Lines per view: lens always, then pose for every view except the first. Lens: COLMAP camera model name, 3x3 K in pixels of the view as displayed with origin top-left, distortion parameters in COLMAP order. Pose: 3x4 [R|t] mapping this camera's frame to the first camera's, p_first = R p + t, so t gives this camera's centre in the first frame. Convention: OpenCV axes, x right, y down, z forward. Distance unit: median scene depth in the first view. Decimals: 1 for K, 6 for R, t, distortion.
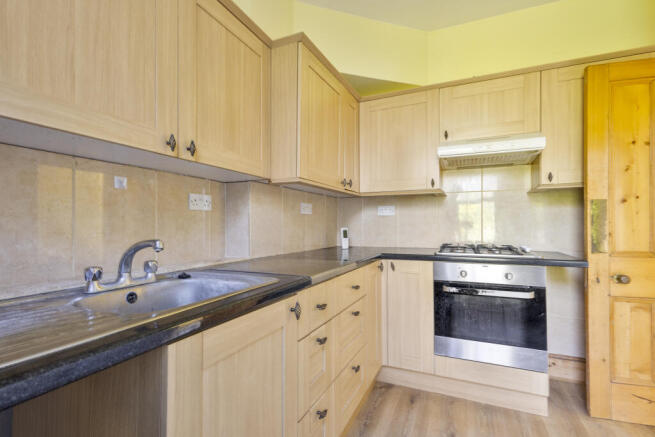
lens RADIAL K [[303.6, 0, 327.5], [0, 303.6, 218.5], [0, 0, 1]] dist [0.000460, 0.000018]
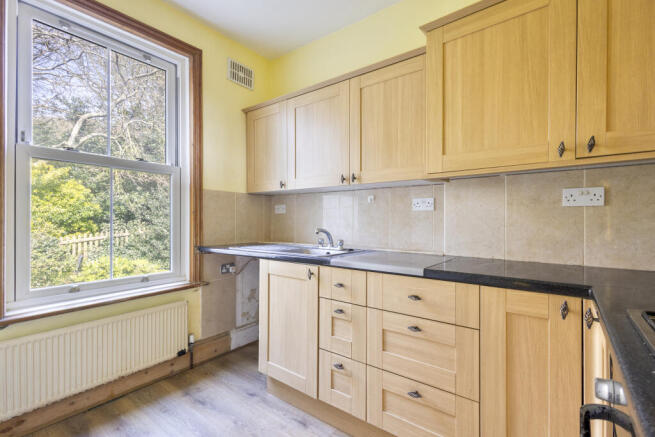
lens RADIAL K [[303.6, 0, 327.5], [0, 303.6, 218.5], [0, 0, 1]] dist [0.000460, 0.000018]
pose [[-0.251428, -0.009243, -0.967832, 0.922523], [0.010096, 0.999875, -0.012172, 0.016377], [0.967823, -0.012832, -0.251304, 0.943812]]
